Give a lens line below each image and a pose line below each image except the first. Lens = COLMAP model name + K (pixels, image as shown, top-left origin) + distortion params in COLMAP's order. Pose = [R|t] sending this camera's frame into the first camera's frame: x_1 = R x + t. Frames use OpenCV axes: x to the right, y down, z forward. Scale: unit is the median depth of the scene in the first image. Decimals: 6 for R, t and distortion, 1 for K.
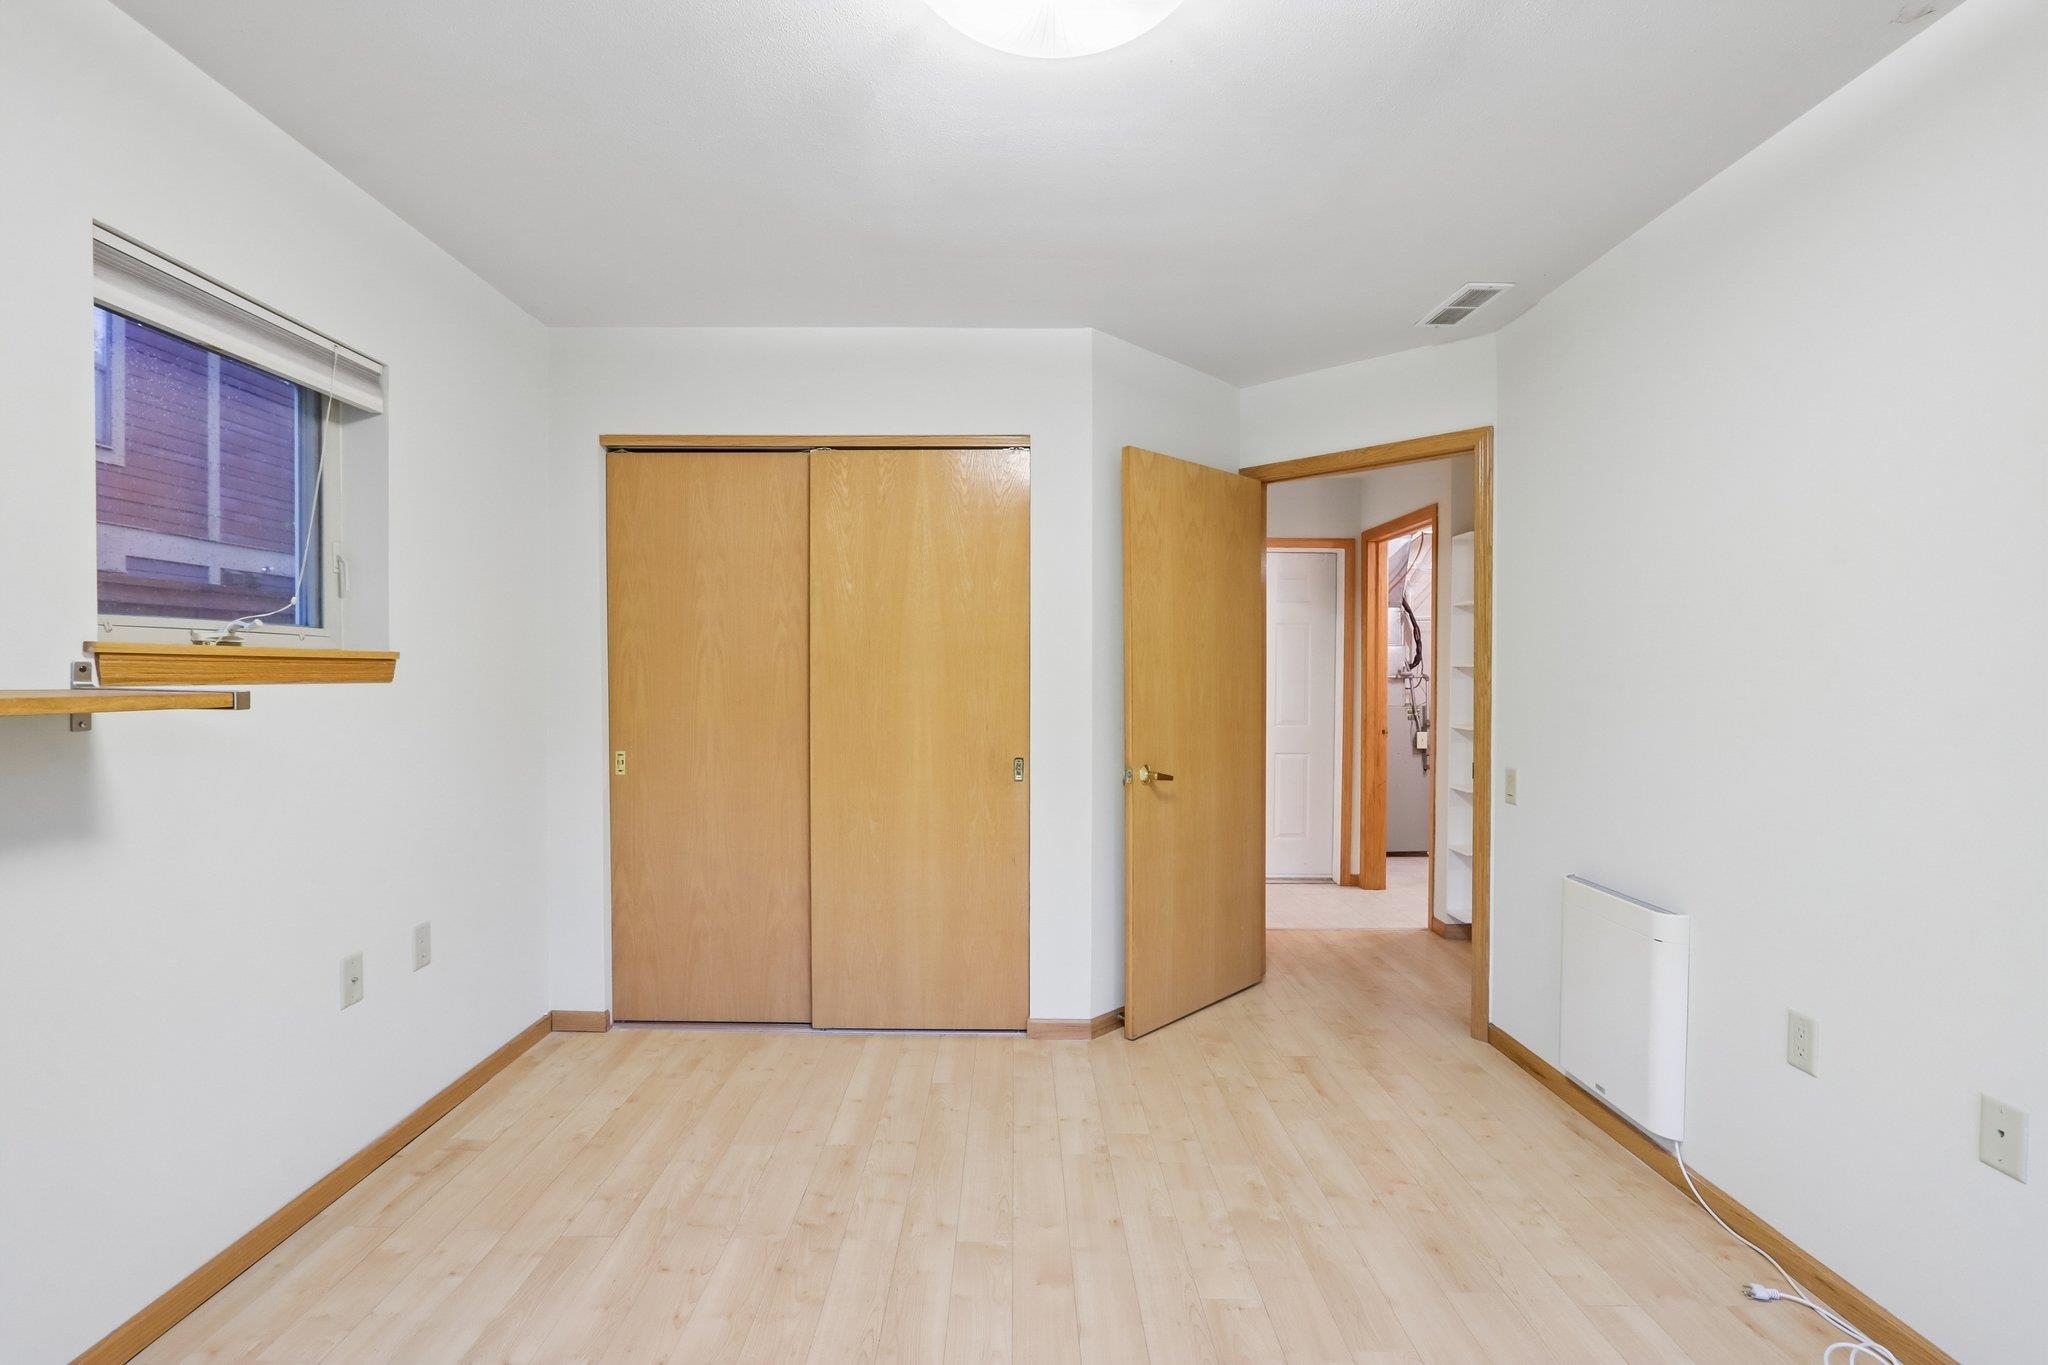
lens RADIAL K [[958.1, 0, 1007.9], [0, 958.1, 681.7], [0, 0, 1]] dist [-0.023218, 0.004155]
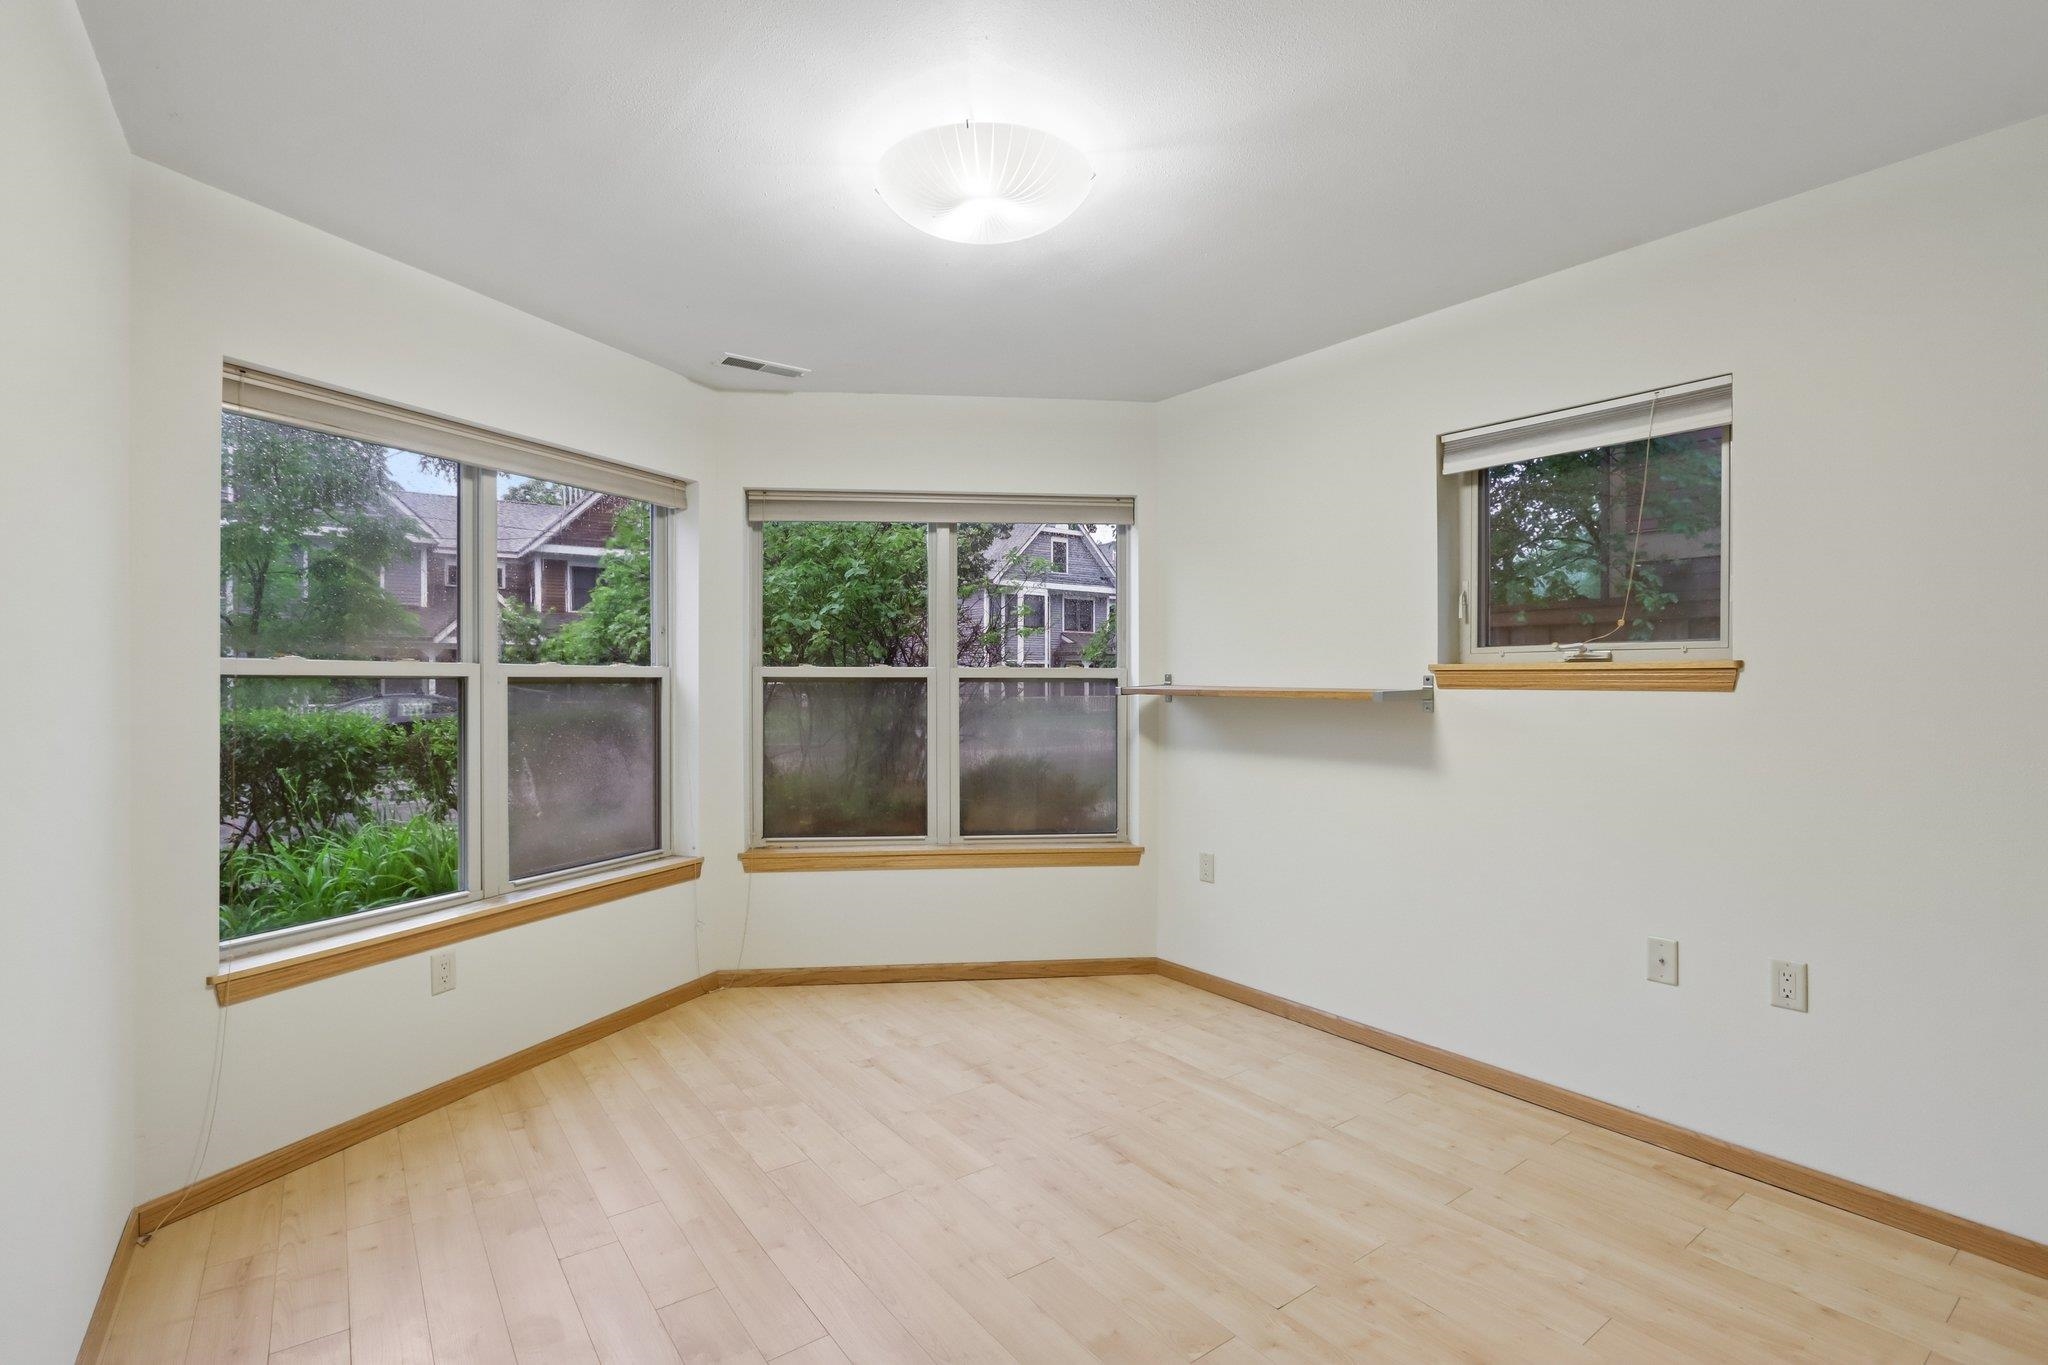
lens RADIAL K [[958.1, 0, 1024.1], [0, 958.1, 686.7], [0, 0, 1]] dist [-0.023218, 0.004155]
pose [[-0.801976, -0.001835, -0.597354, 0.612875], [-0.011298, 0.999863, 0.012096, -0.009448], [0.597250, 0.016450, -0.801887, 1.563190]]
